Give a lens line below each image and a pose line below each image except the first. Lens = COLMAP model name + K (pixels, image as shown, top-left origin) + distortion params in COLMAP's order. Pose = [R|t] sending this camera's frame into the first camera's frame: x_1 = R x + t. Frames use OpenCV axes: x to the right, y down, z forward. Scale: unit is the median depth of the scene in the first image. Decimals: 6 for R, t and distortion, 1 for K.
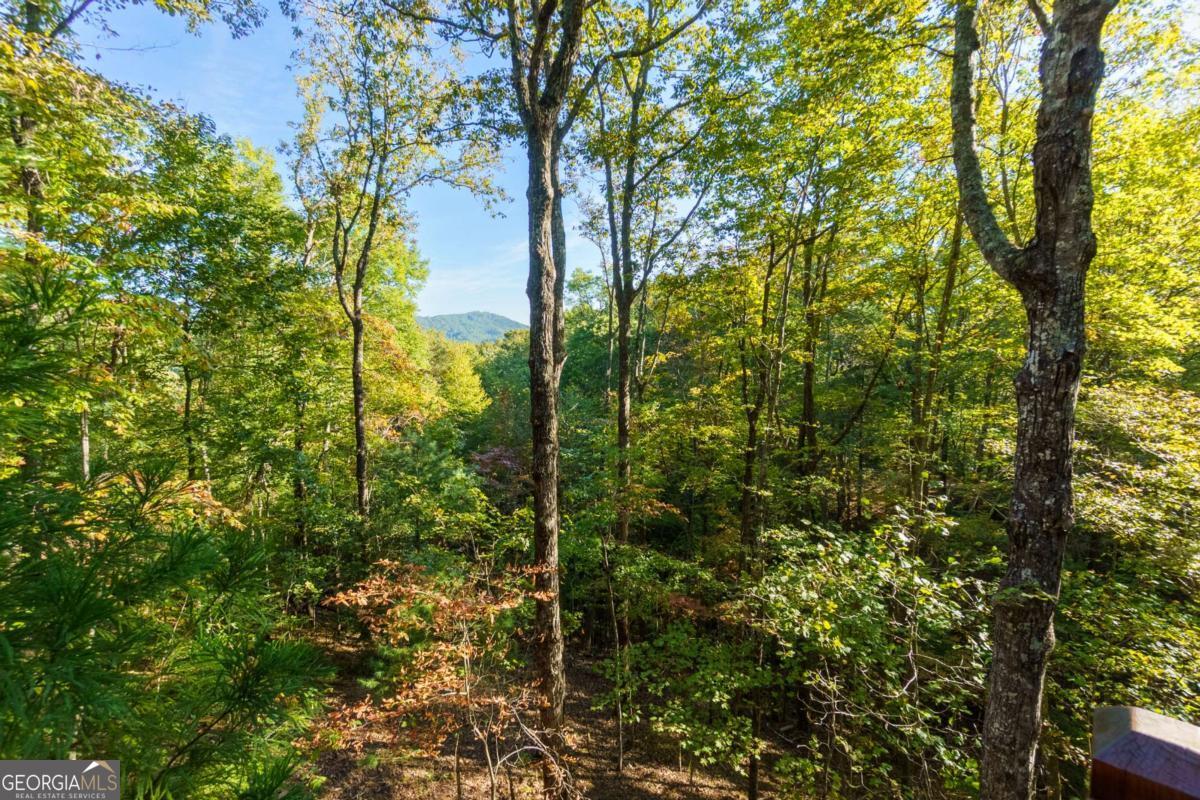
lens RADIAL K [[525.7, 0, 594.3], [0, 525.7, 393.6], [0, 0, 1]] dist [-0.004079, -0.000136]
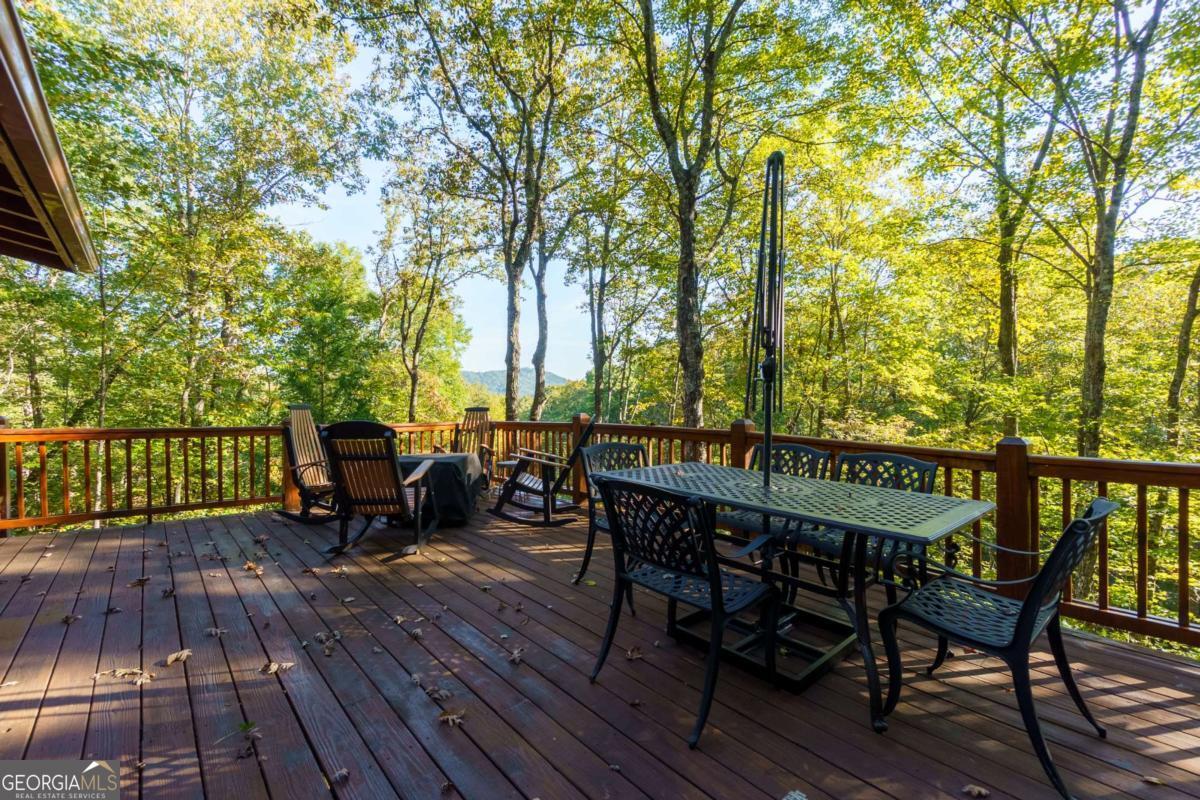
lens RADIAL K [[525.7, 0, 596.7], [0, 525.7, 398.5], [0, 0, 1]] dist [-0.004079, -0.000136]
pose [[0.995964, 0.017247, -0.088085, 0.151884], [-0.025755, 0.995011, -0.096386, 0.044349], [0.085983, 0.098265, 0.991439, -0.329185]]
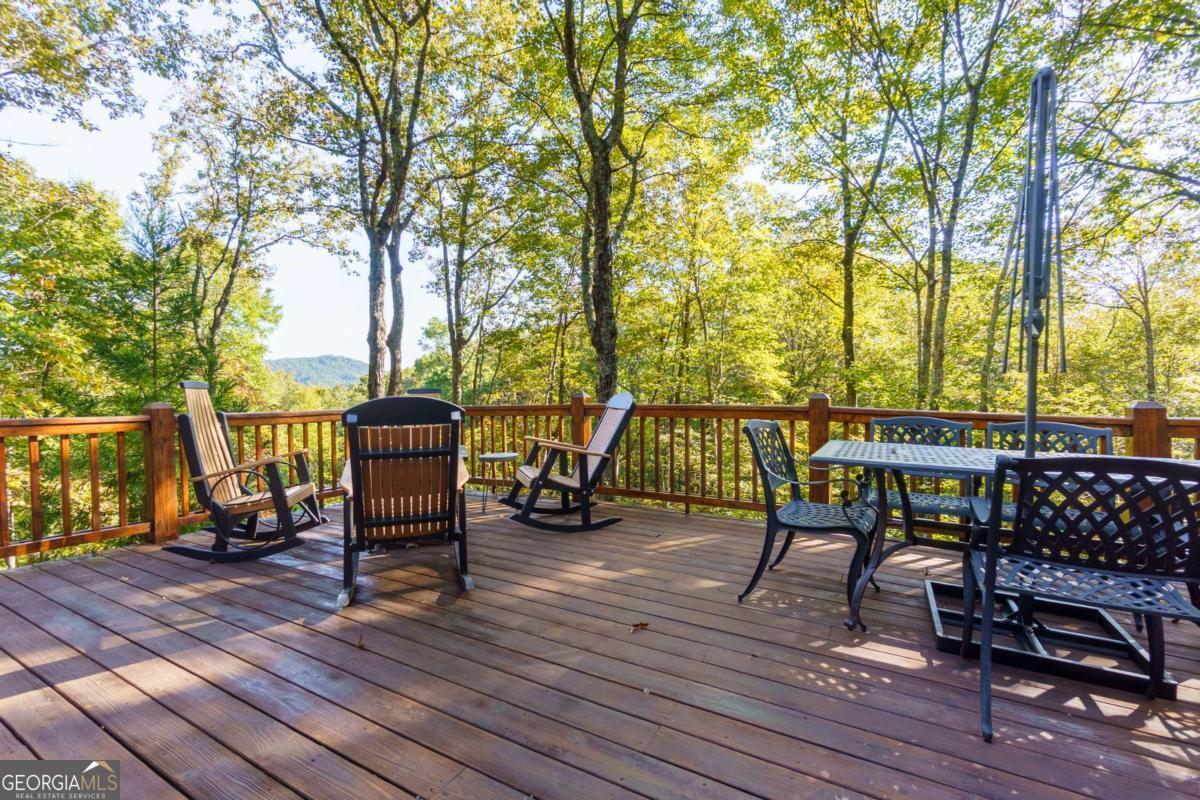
lens RADIAL K [[525.7, 0, 603.0], [0, 525.7, 397.8], [0, 0, 1]] dist [-0.004079, -0.000136]
pose [[0.966208, 0.005924, 0.257694, 0.061833], [0.015612, 0.996555, -0.081446, 0.047290], [-0.257289, 0.082717, 0.962788, -0.278158]]
